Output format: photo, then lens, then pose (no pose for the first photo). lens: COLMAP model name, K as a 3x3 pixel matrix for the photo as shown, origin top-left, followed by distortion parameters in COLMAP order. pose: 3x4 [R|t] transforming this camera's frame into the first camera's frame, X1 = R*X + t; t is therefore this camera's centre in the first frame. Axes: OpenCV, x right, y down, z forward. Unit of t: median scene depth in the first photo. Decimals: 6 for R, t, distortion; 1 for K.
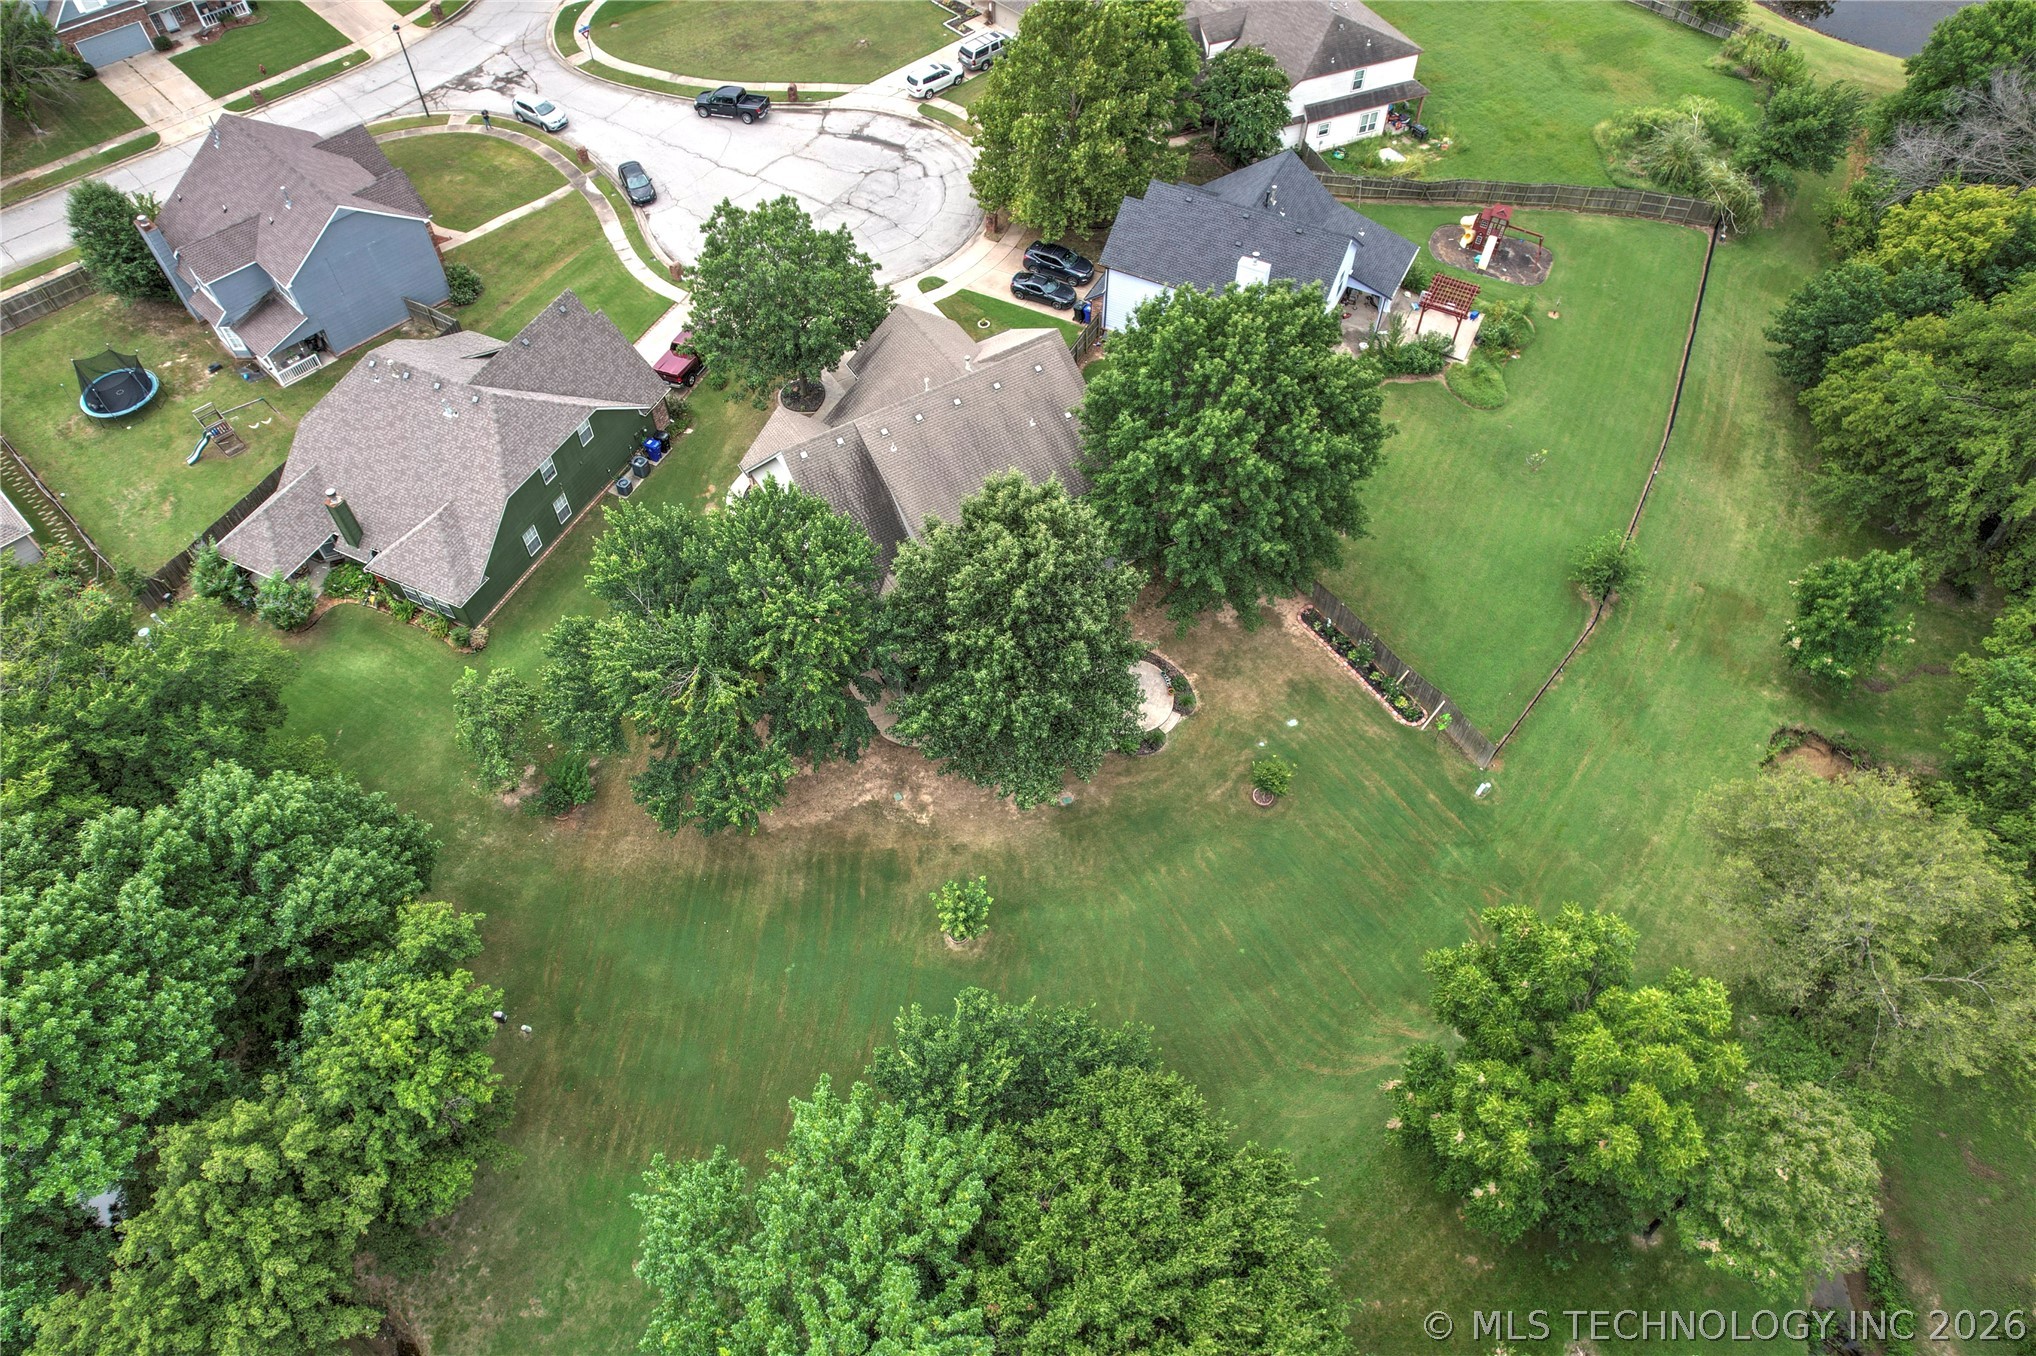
lens RADIAL K [[1293.3, 0, 1006.6], [0, 1293.3, 678.9], [0, 0, 1]] dist [-0.081723, 0.069999]
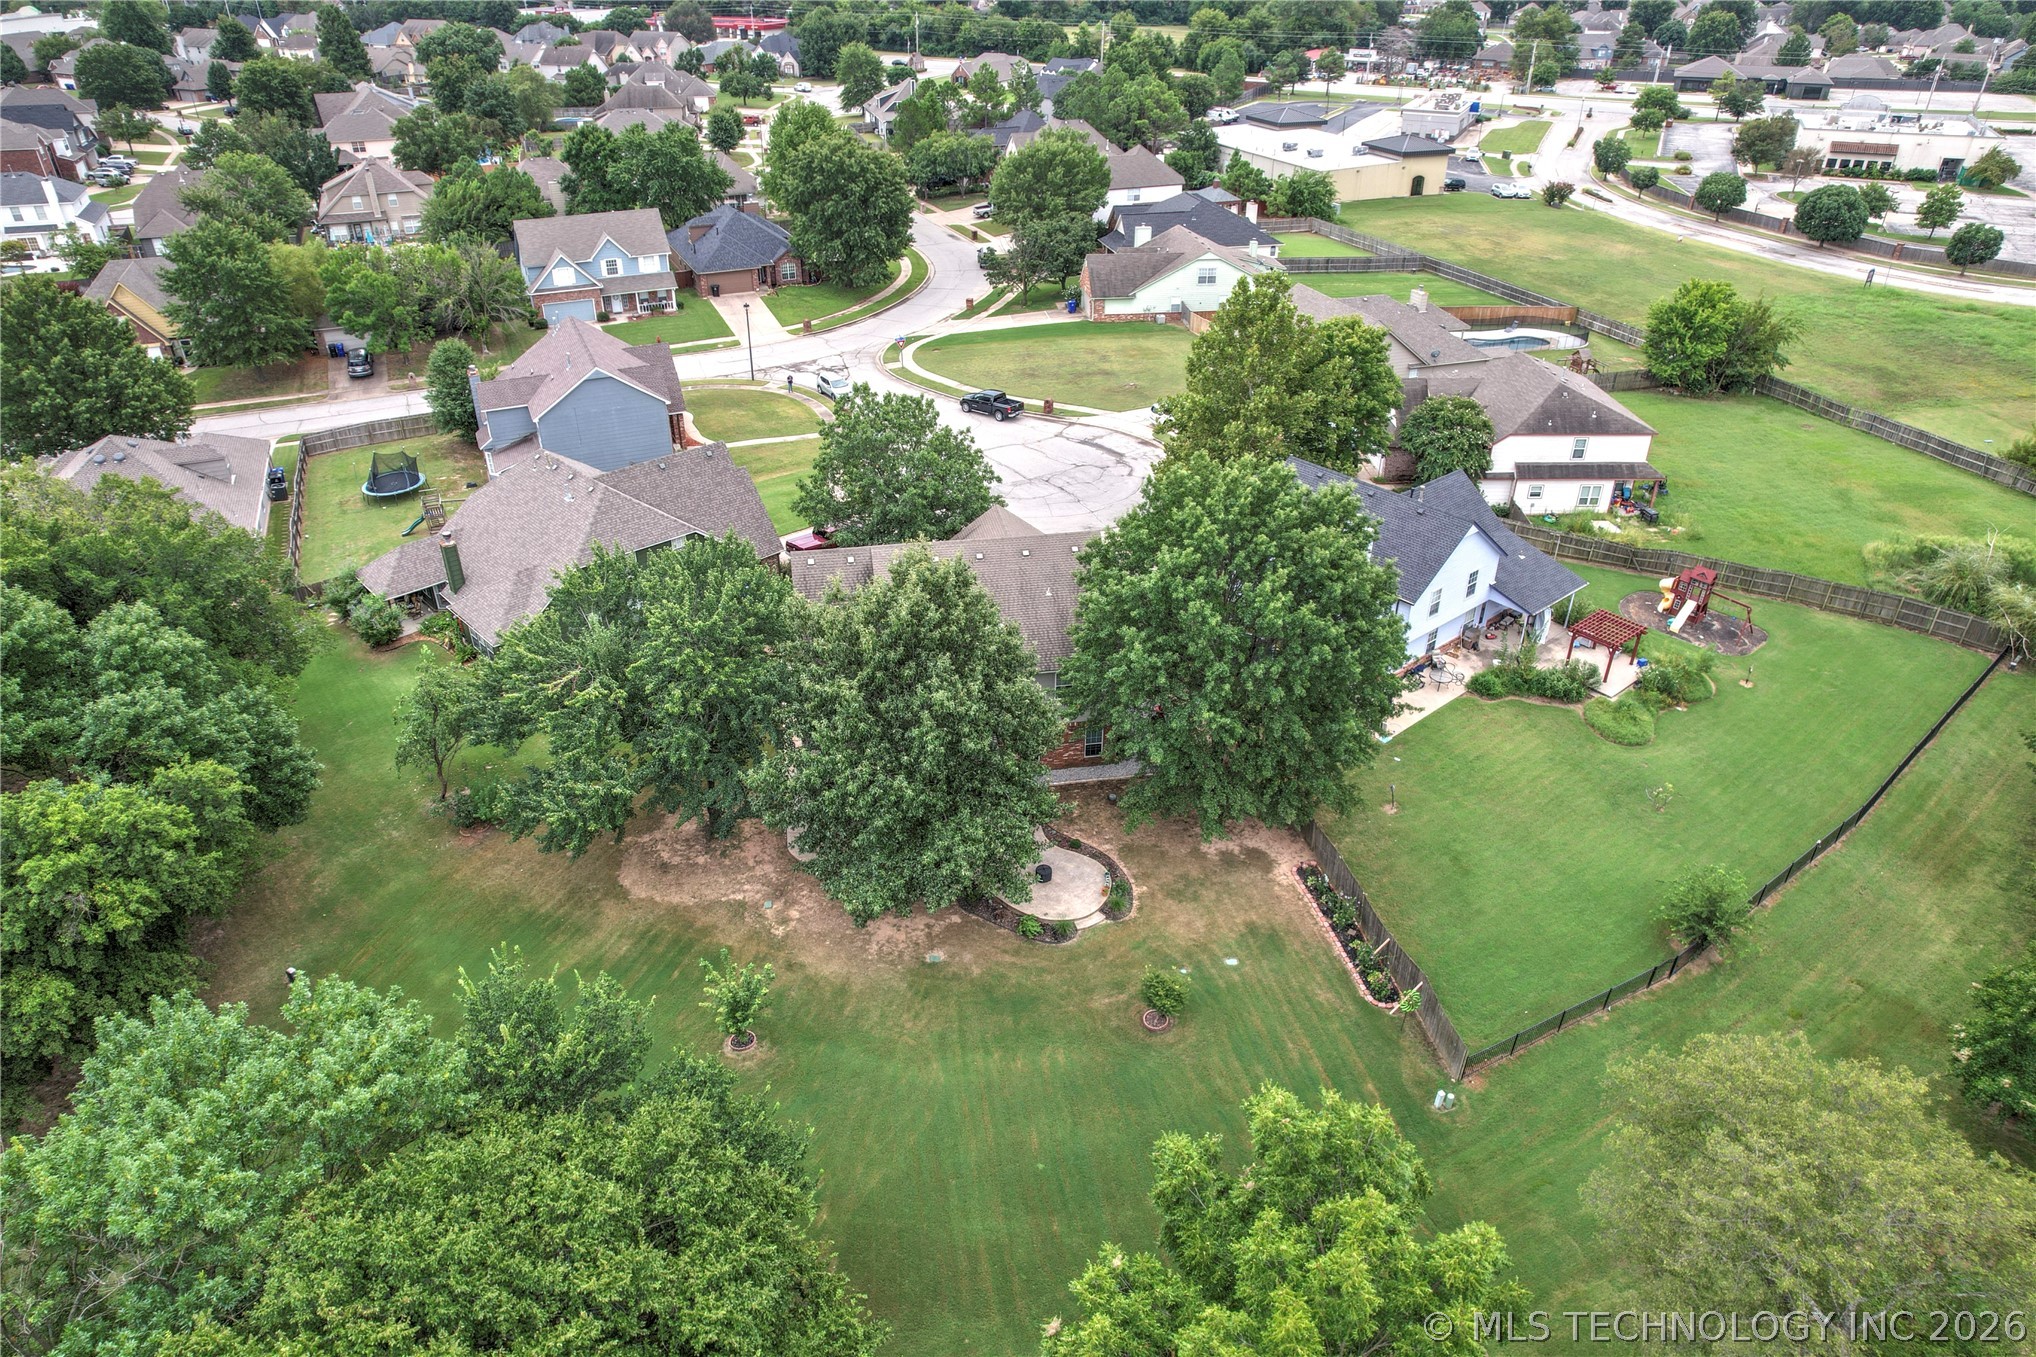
lens RADIAL K [[1293.3, 0, 1006.6], [0, 1293.3, 679.4], [0, 0, 1]] dist [-0.081723, 0.069999]
pose [[0.923716, 0.198483, -0.327647, 0.254942], [-0.306741, 0.895582, -0.322247, 0.143598], [0.229474, 0.398168, 0.888147, 0.127874]]
